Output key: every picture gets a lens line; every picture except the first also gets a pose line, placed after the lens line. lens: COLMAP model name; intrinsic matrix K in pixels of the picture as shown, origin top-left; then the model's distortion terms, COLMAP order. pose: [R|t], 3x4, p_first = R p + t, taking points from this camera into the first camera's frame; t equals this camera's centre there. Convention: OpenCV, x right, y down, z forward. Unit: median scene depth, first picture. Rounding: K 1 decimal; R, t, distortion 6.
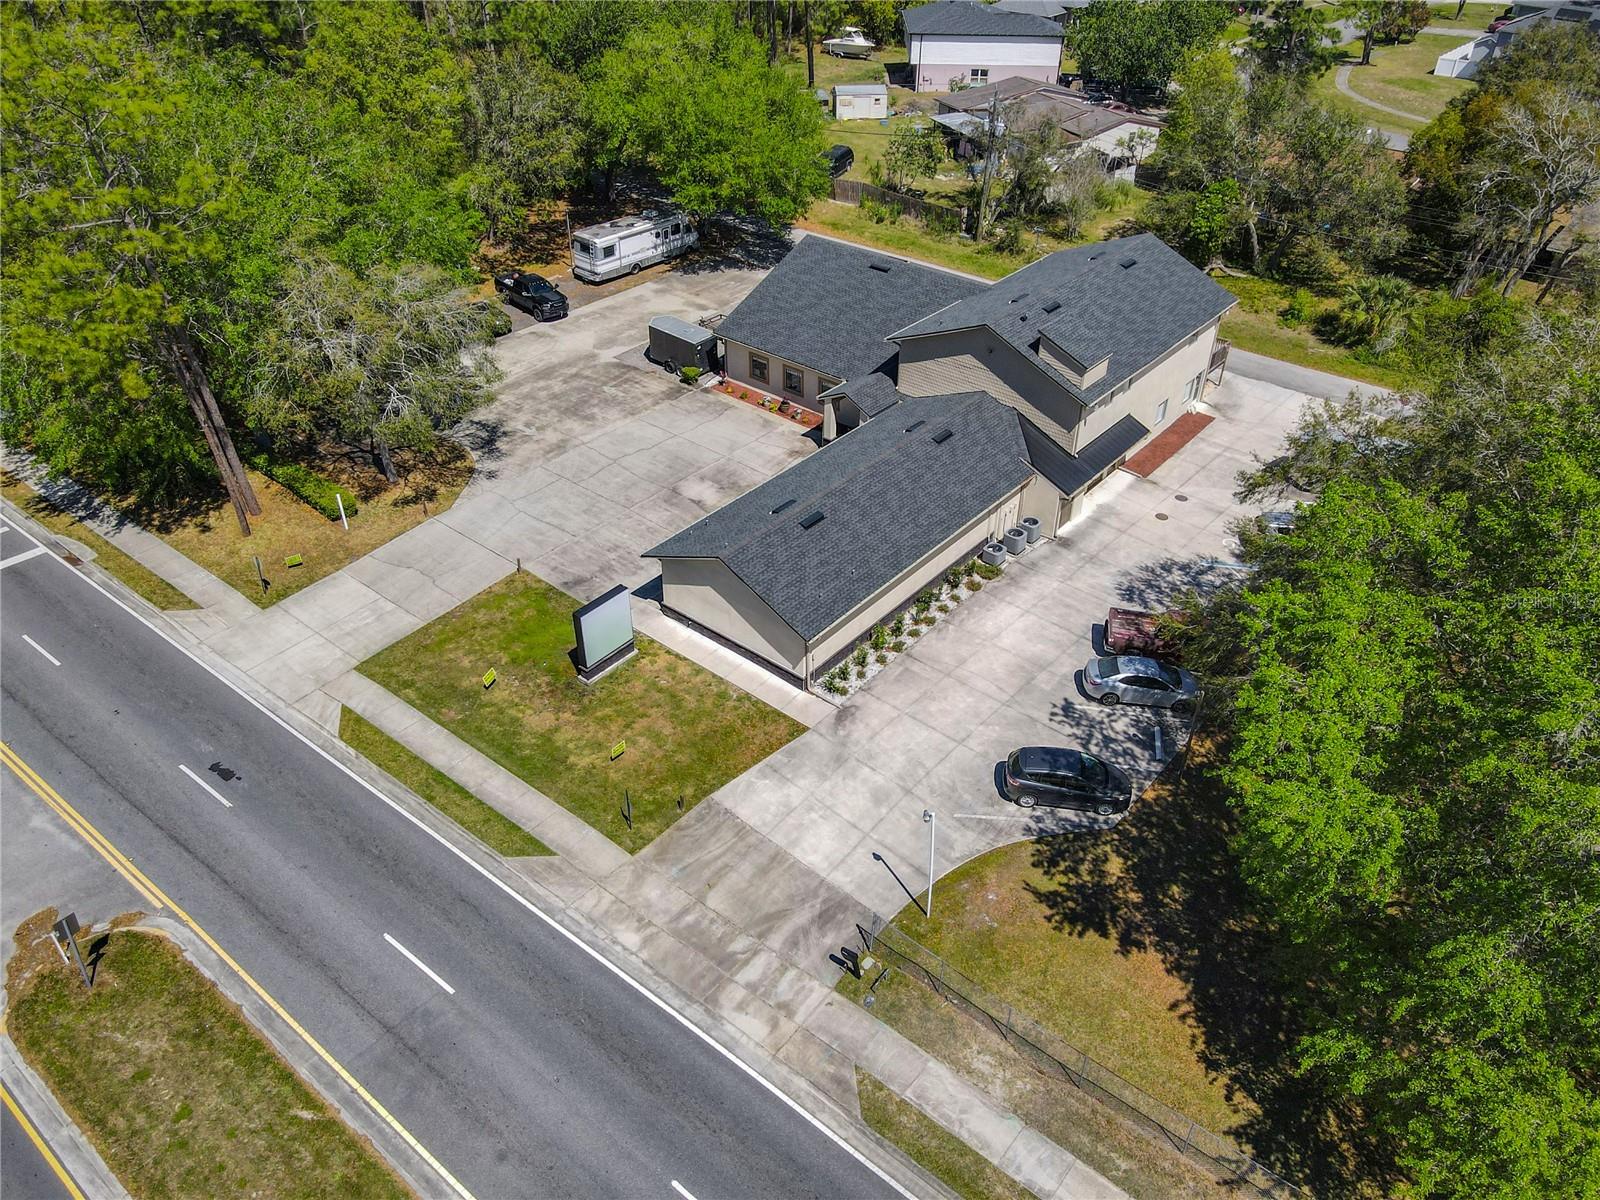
lens RADIAL K [[1163.5, 0, 817.0], [0, 1163.5, 602.6], [0, 0, 1]] dist [0.001159, 0.022815]
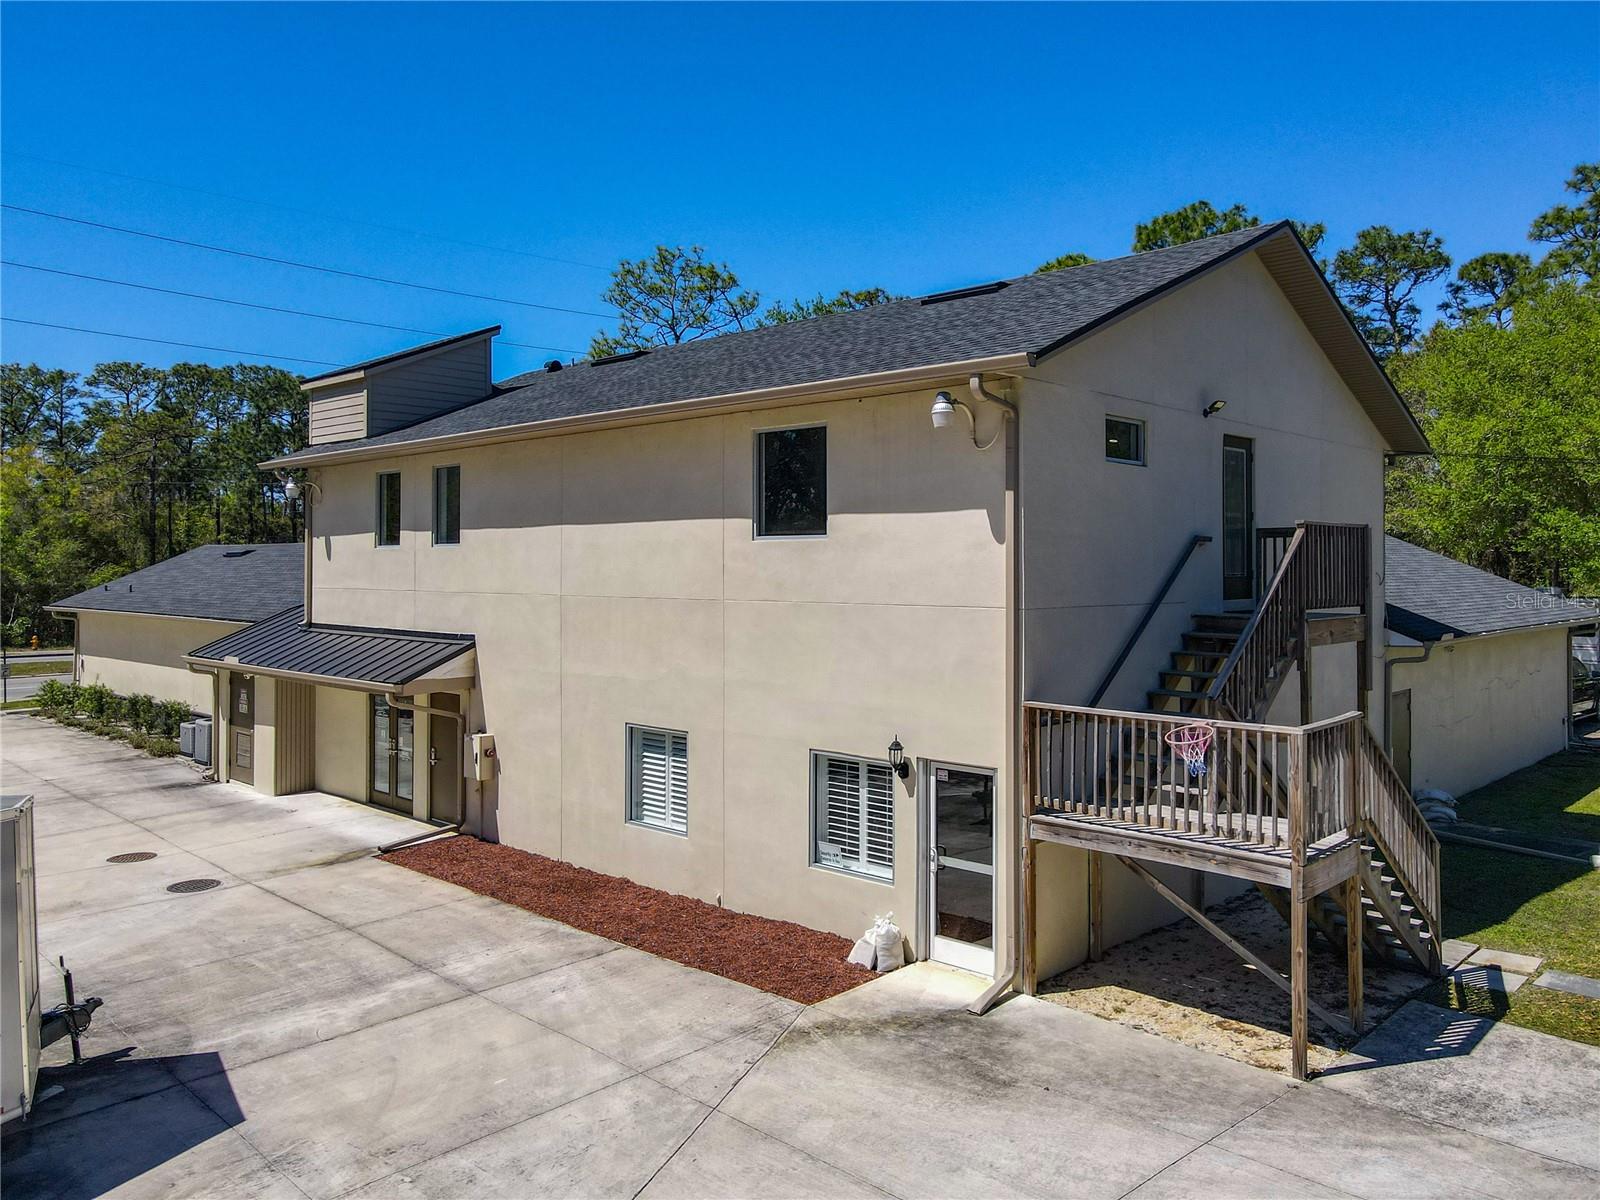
lens RADIAL K [[1202.4, 0, 819.4], [0, 1202.4, 554.1], [0, 0, 1]] dist [0.001770, 0.040633]
pose [[-0.075925, -0.028615, -0.996703, 0.737918], [-0.586198, 0.809885, 0.021402, -0.308774], [0.806602, 0.585890, -0.078264, 1.392004]]
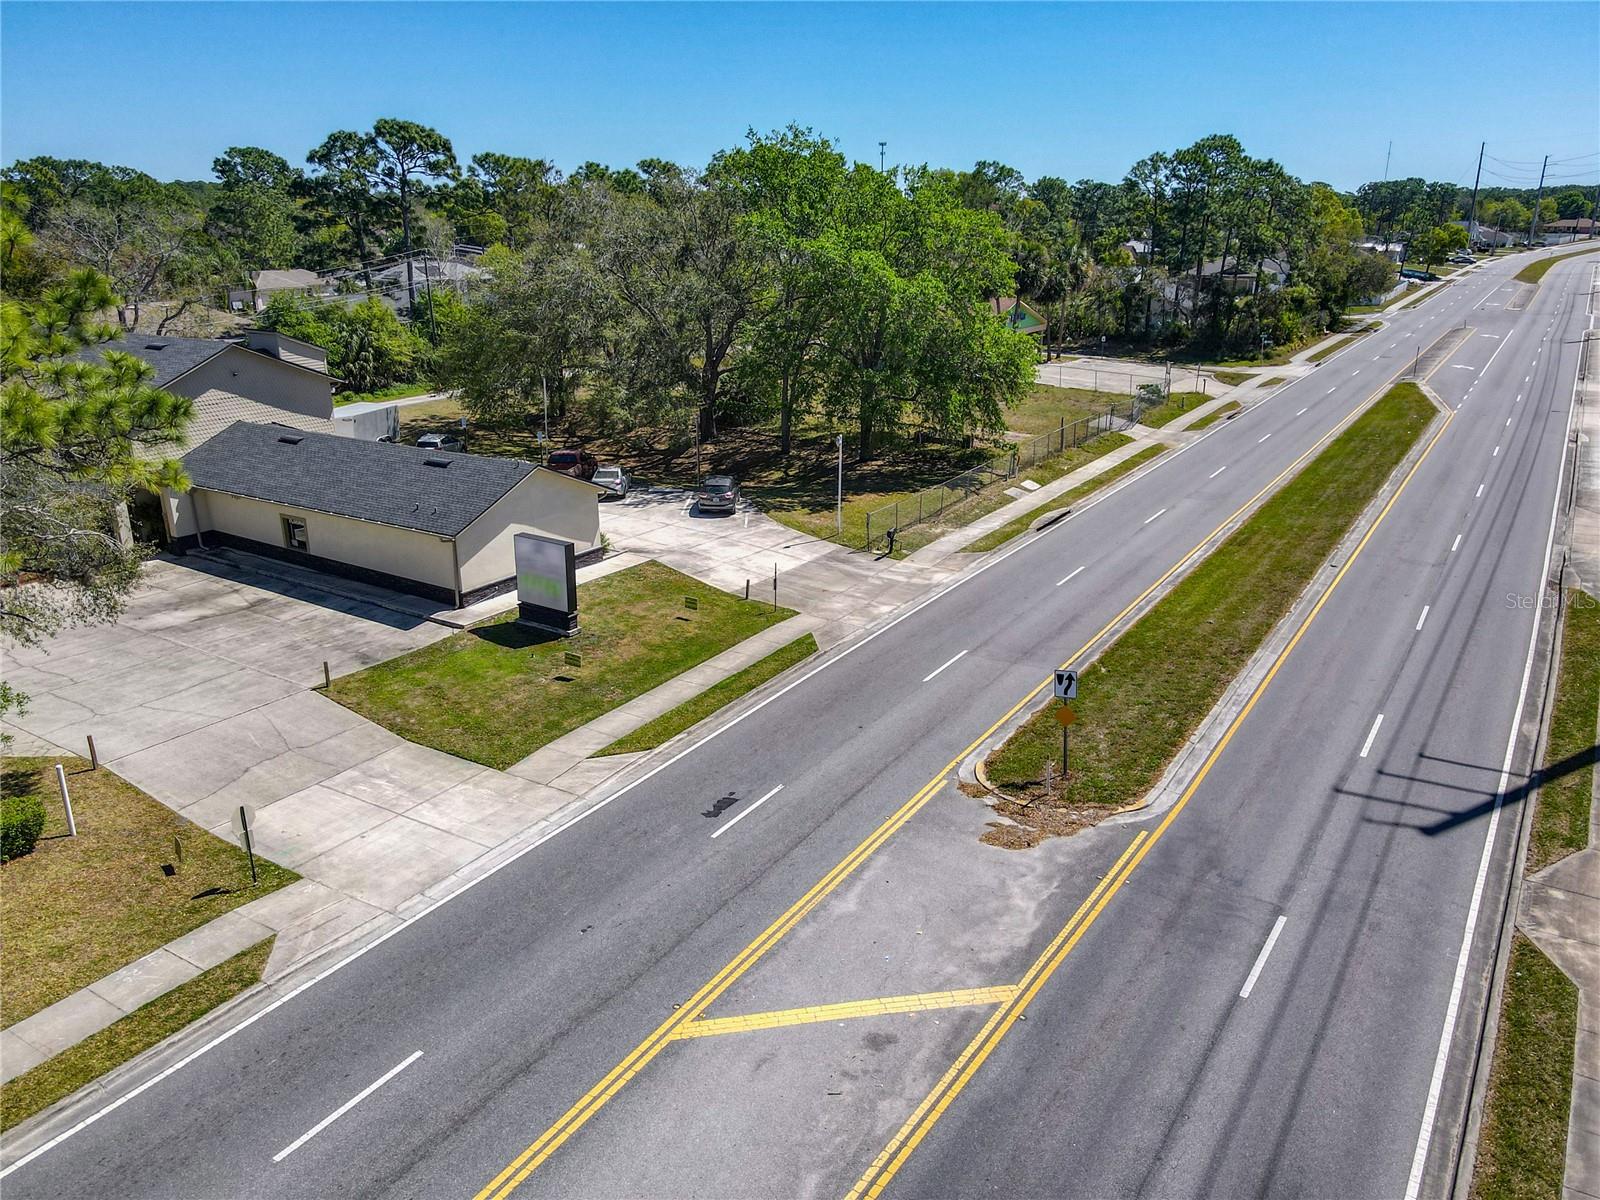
lens RADIAL K [[1194.3, 0, 819.4], [0, 1194.3, 598.0], [0, 0, 1]] dist [0.001605, 0.008609]
pose [[-0.121441, -0.323969, 0.938241, -1.091033], [0.582460, 0.742127, 0.331643, -0.149784], [-0.803736, 0.586763, 0.098575, 0.747661]]
